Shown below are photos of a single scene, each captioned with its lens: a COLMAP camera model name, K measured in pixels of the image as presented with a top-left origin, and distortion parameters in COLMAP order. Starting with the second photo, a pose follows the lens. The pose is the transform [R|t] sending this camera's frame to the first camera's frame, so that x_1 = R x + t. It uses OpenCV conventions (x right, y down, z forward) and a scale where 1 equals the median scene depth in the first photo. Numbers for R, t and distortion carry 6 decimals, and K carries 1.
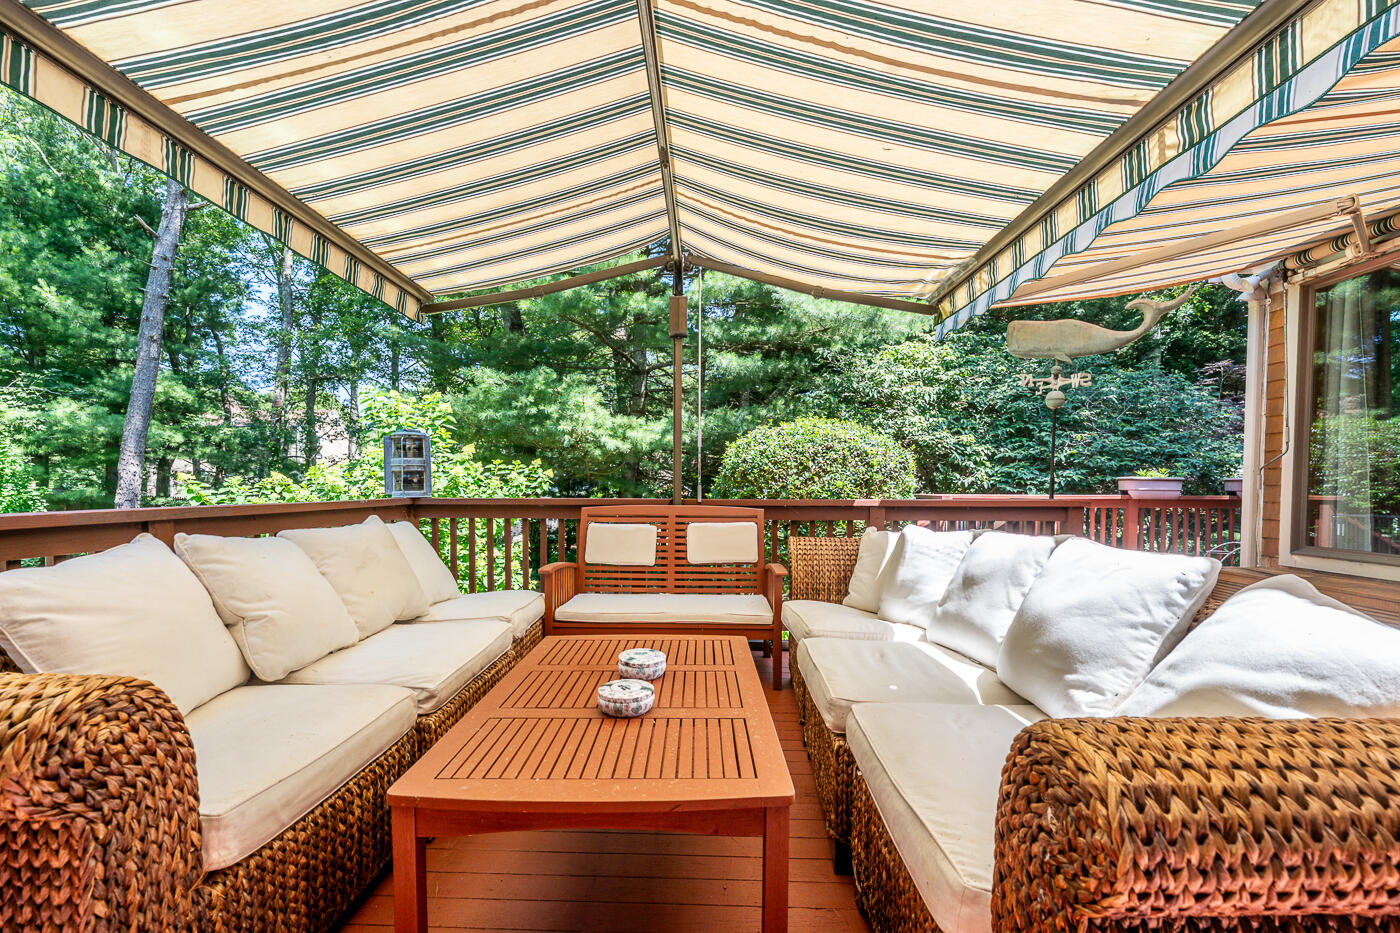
lens RADIAL K [[565.7, 0, 697.7], [0, 565.7, 512.0], [0, 0, 1]] dist [-0.029703, 0.000100]
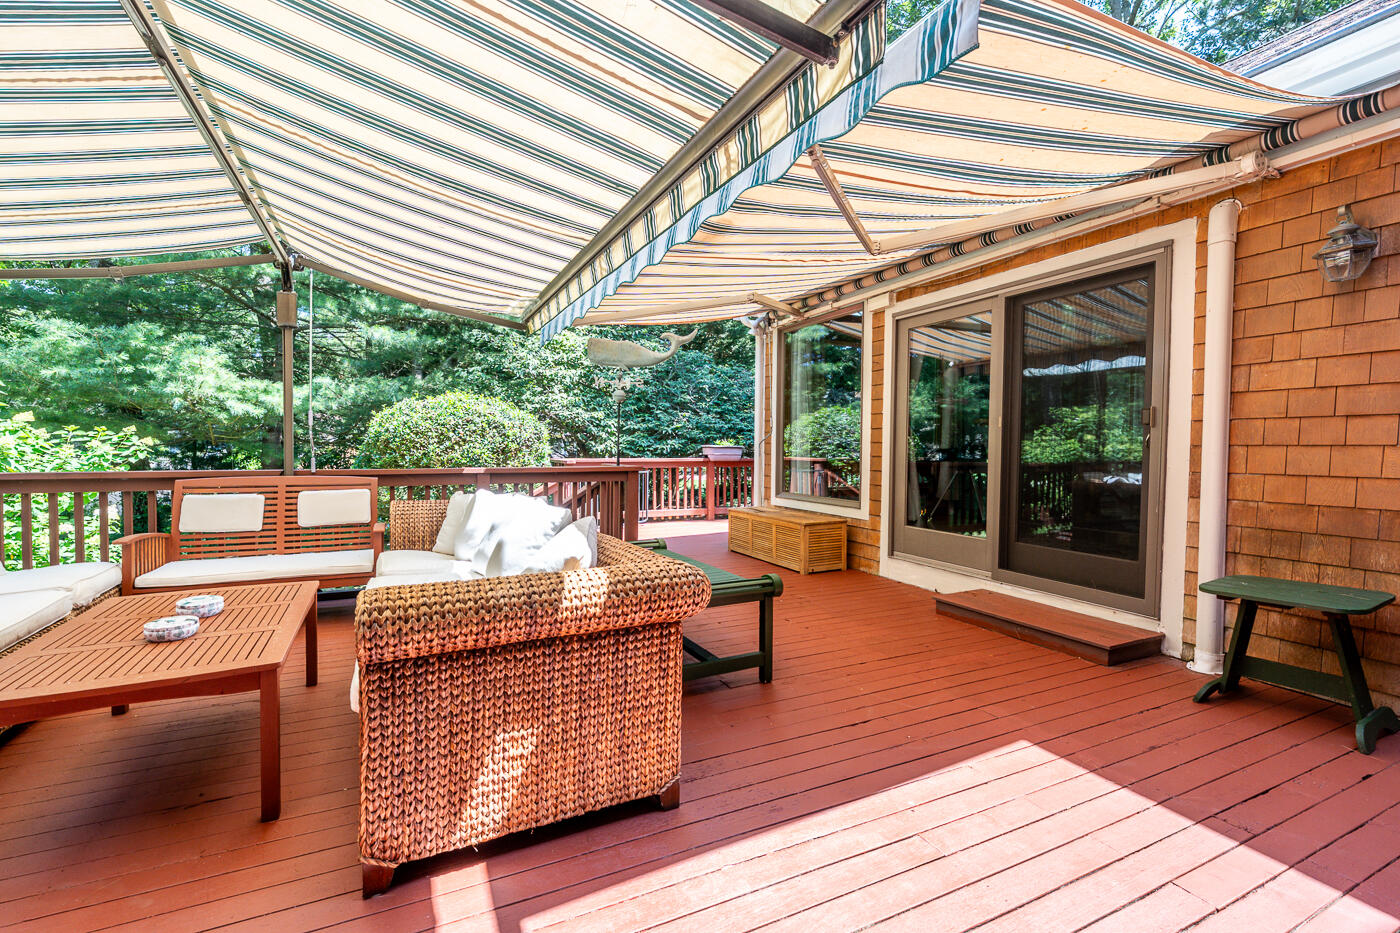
lens RADIAL K [[563.3, 0, 742.6], [0, 563.3, 462.6], [0, 0, 1]] dist [-0.021308, 0.000173]
pose [[0.867690, -0.010136, 0.497003, 0.142190], [0.010792, 0.999941, 0.001552, -0.021626], [-0.496989, 0.004017, 0.867748, -0.291995]]
